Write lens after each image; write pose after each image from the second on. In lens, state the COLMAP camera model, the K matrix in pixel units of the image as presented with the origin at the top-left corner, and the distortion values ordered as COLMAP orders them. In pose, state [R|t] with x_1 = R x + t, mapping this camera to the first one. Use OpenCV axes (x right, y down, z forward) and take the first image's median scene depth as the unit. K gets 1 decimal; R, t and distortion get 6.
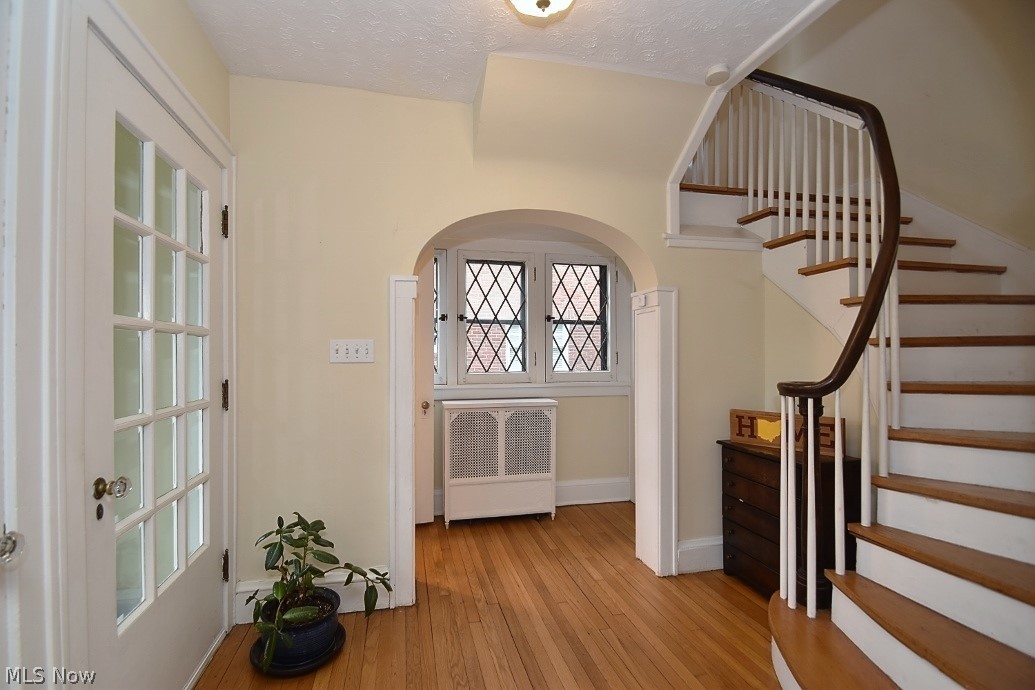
lens RADIAL K [[450.6, 0, 495.8], [0, 450.6, 359.0], [0, 0, 1]] dist [-0.002969, -0.000270]
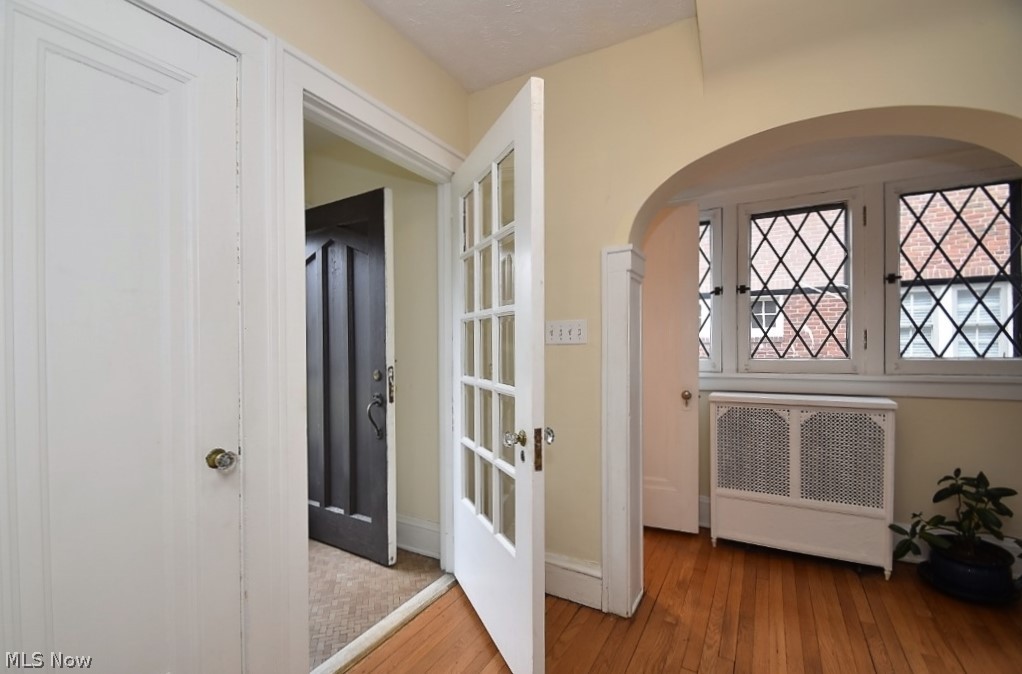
lens RADIAL K [[447.6, 0, 507.6], [0, 447.6, 351.9], [0, 0, 1]] dist [0.002865, -0.011856]
pose [[0.734264, 0.004446, -0.678849, 0.162036], [0.004155, 0.999930, 0.011043, 0.009165], [0.678851, -0.010929, 0.734195, 0.138954]]
